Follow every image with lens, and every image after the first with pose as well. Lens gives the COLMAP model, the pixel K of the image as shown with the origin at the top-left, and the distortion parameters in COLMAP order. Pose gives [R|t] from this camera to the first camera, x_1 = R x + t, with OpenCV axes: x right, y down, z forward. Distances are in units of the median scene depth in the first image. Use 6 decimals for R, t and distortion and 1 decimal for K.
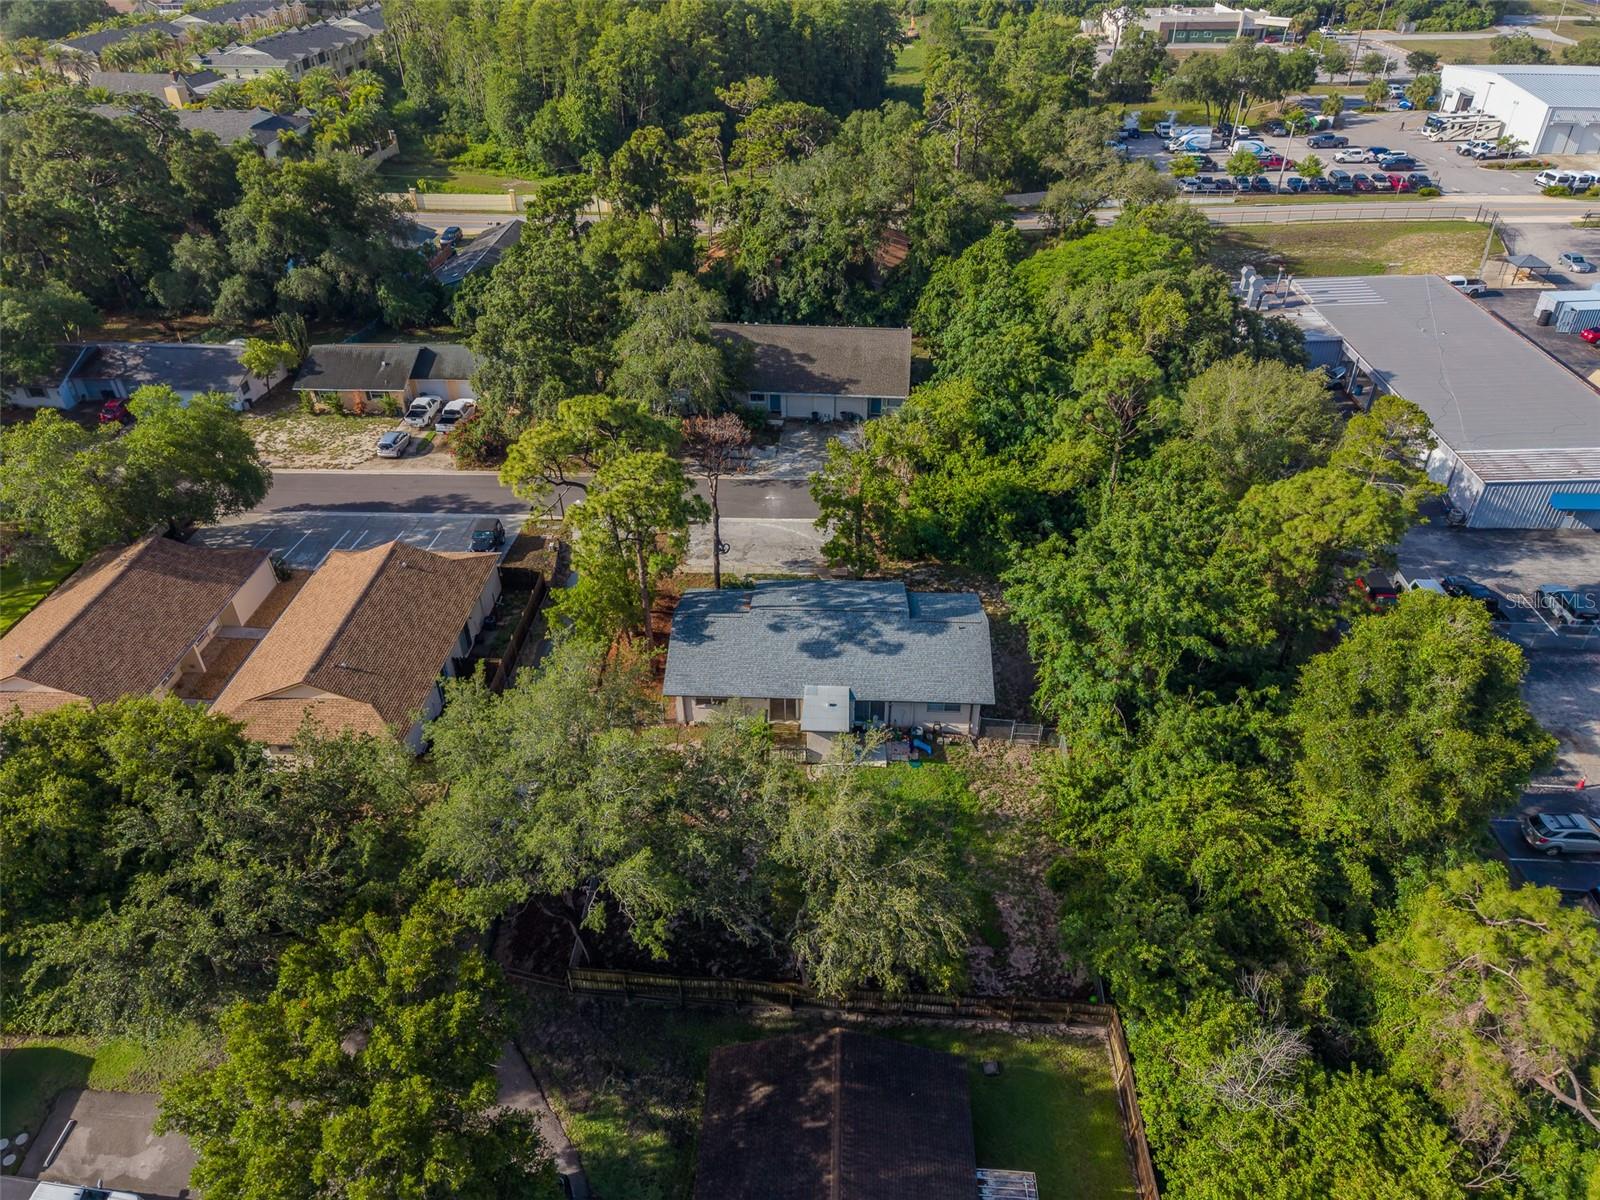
lens RADIAL K [[1073.1, 0, 804.2], [0, 1073.1, 592.0], [0, 0, 1]] dist [0.038315, -0.019720]
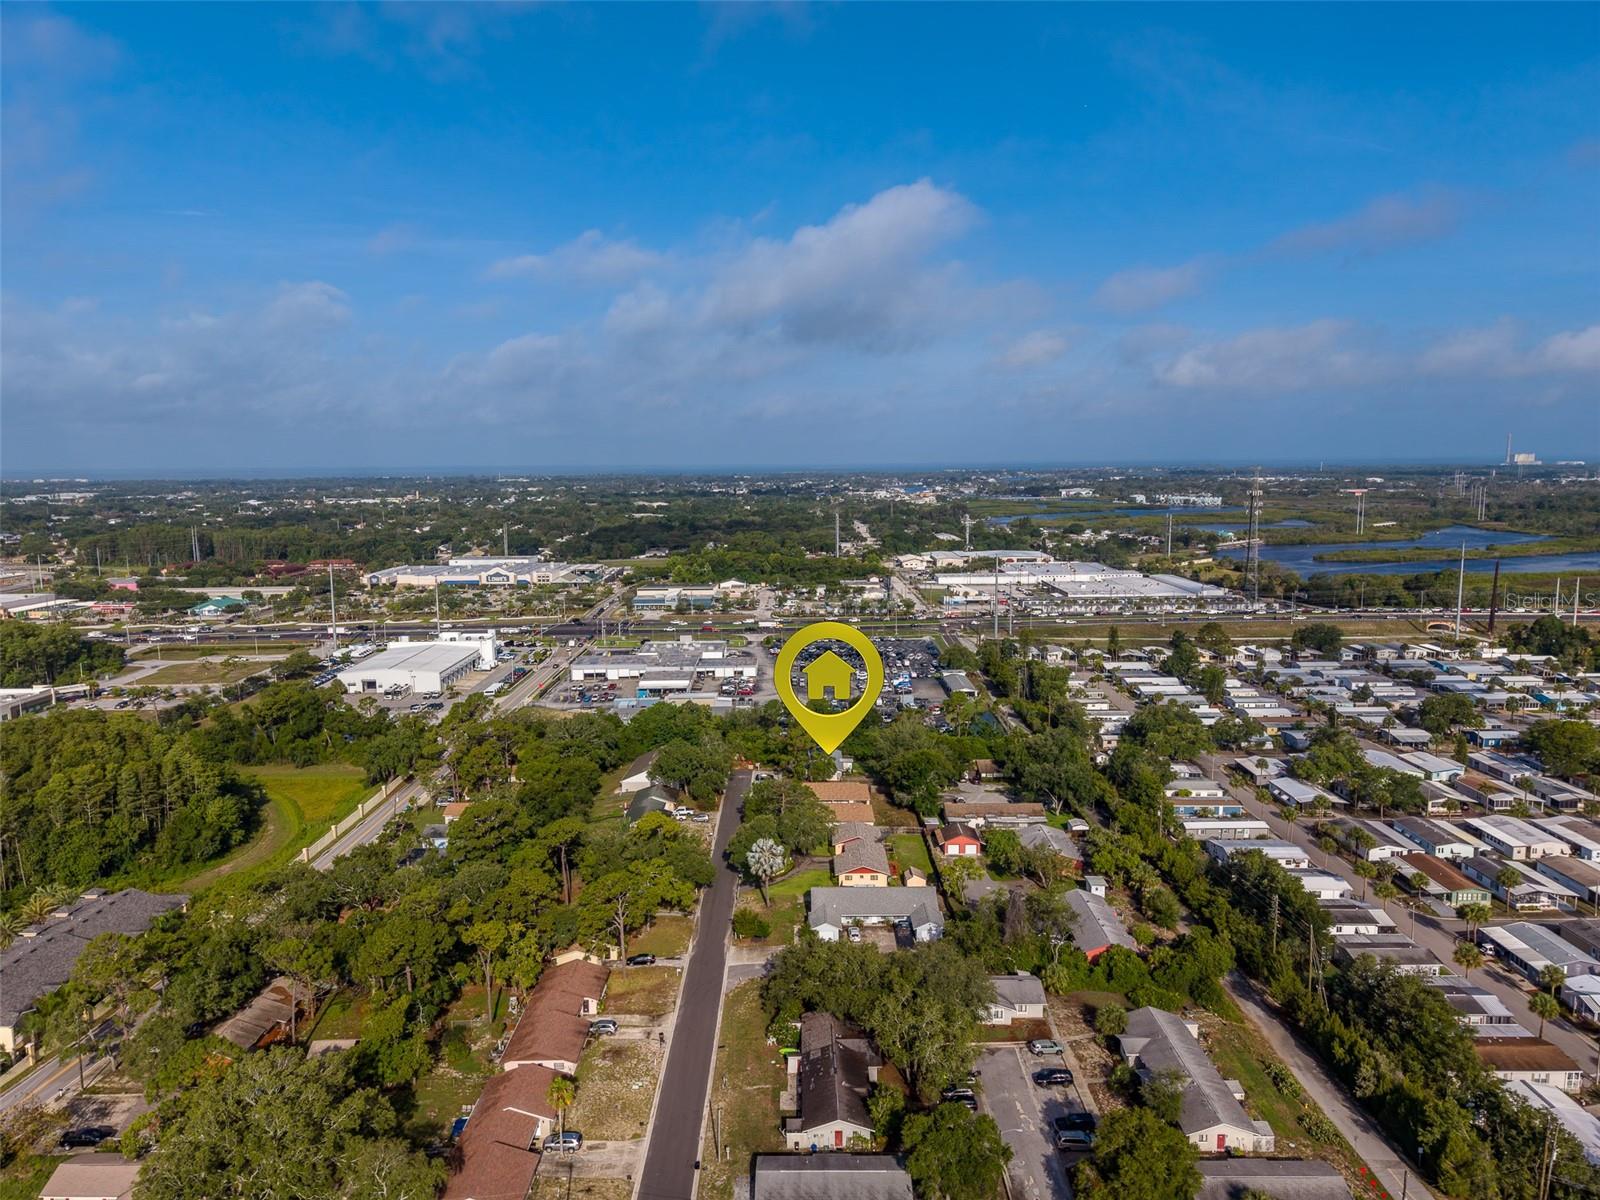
lens RADIAL K [[1073.1, 0, 809.5], [0, 1073.1, 596.0], [0, 0, 1]] dist [0.038315, -0.019720]
pose [[-0.056265, -0.123236, 0.990781, -1.631444], [0.574873, 0.807350, 0.133067, -0.429642], [-0.816306, 0.577060, 0.025420, 0.198900]]
